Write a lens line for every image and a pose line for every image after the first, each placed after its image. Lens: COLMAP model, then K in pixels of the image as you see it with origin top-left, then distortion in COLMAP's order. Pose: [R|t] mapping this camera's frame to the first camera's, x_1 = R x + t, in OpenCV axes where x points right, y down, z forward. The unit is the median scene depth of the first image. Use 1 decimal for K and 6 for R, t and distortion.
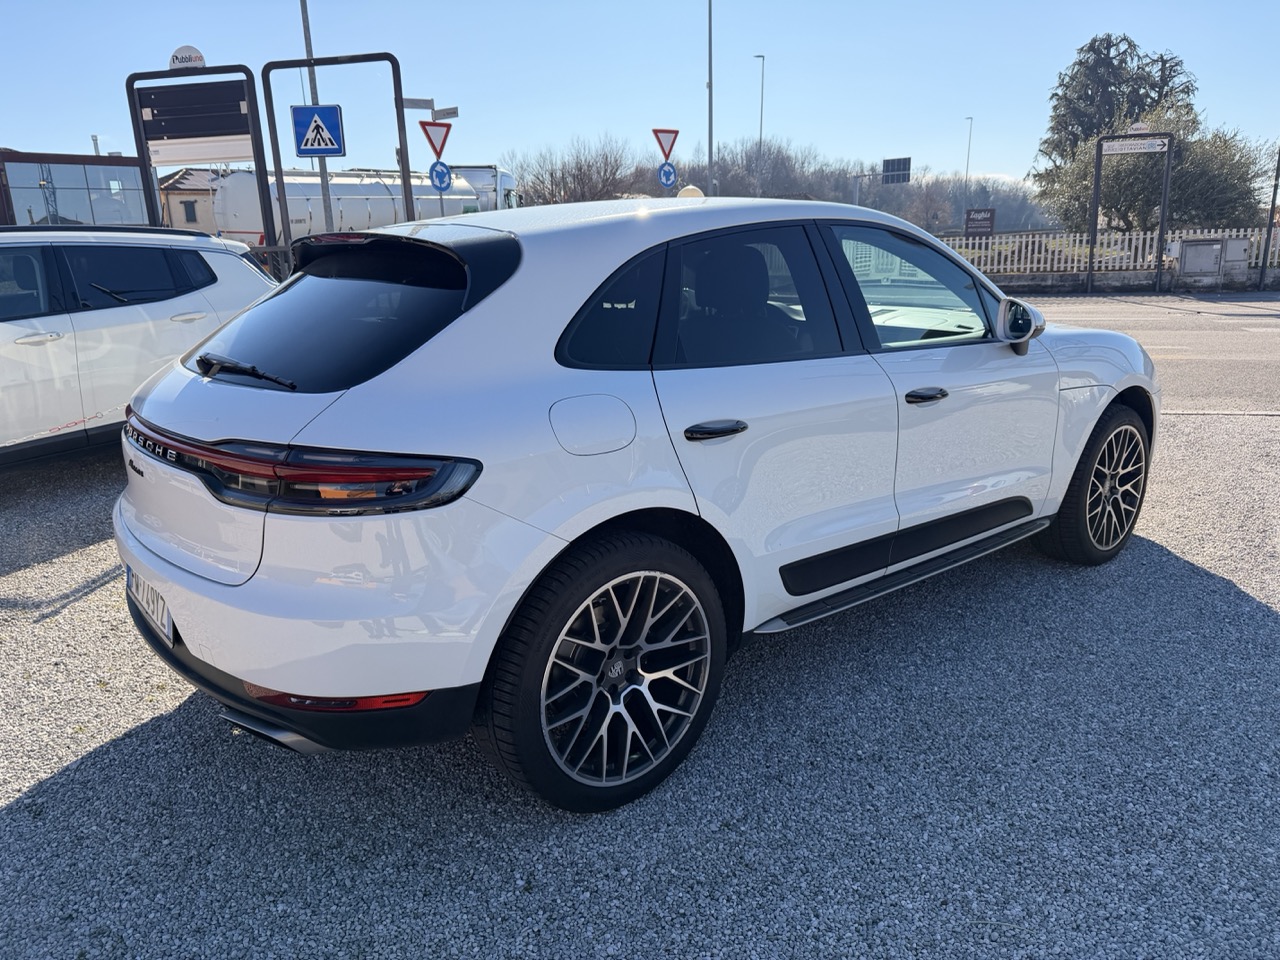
lens RADIAL K [[891.2, 0, 640.0], [0, 891.2, 480.0], [0, 0, 1]] dist [0.001088, 0.001399]
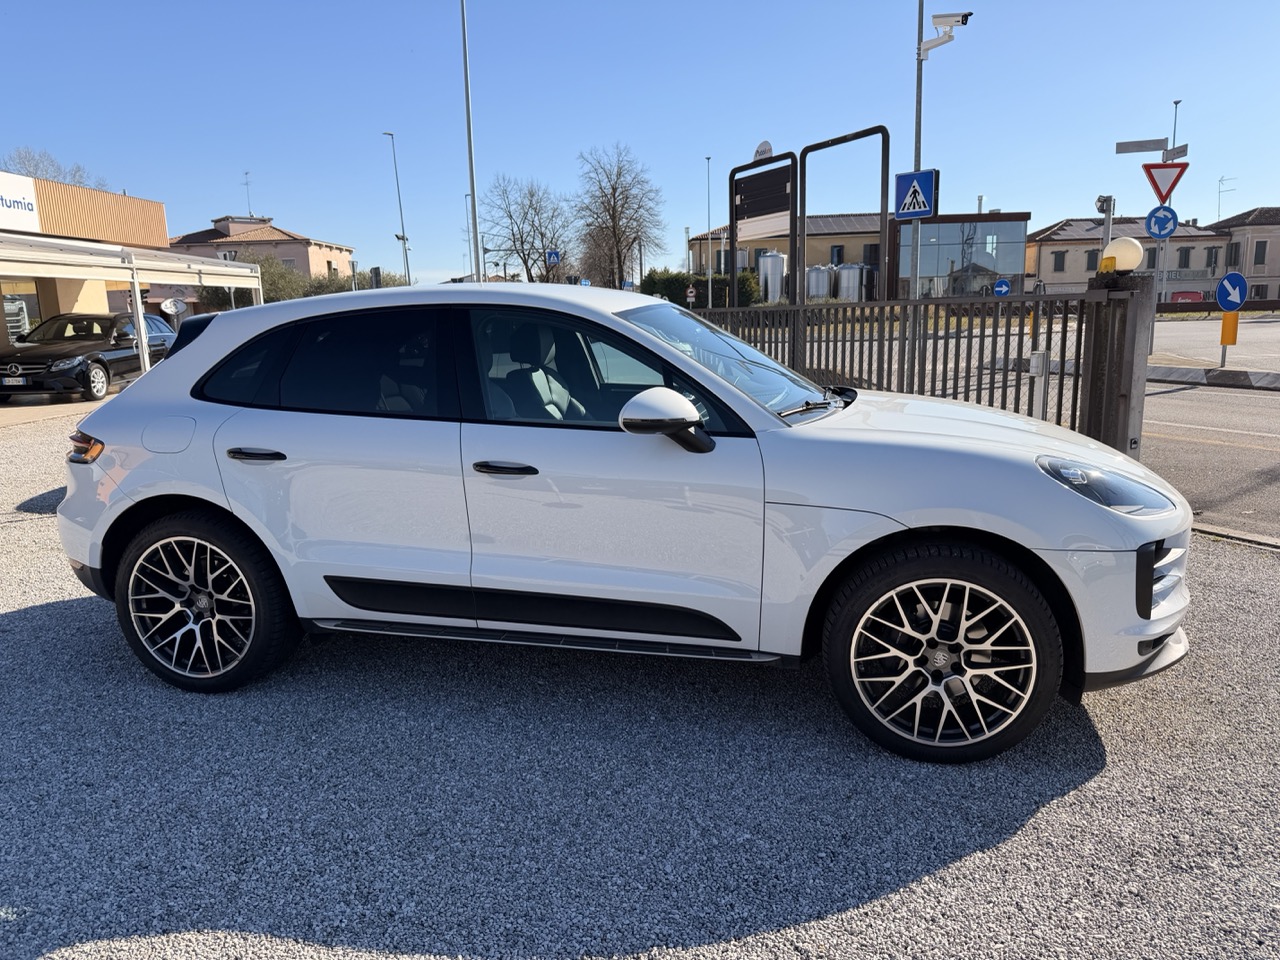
lens RADIAL K [[883.4, 0, 640.0], [0, 883.4, 480.0], [0, 0, 1]] dist [0.008381, -0.000236]
pose [[0.625587, 0.163360, -0.762860, 0.377975], [-0.200751, 0.978611, 0.044935, -0.049990], [0.753884, 0.125034, 0.645001, 0.140727]]
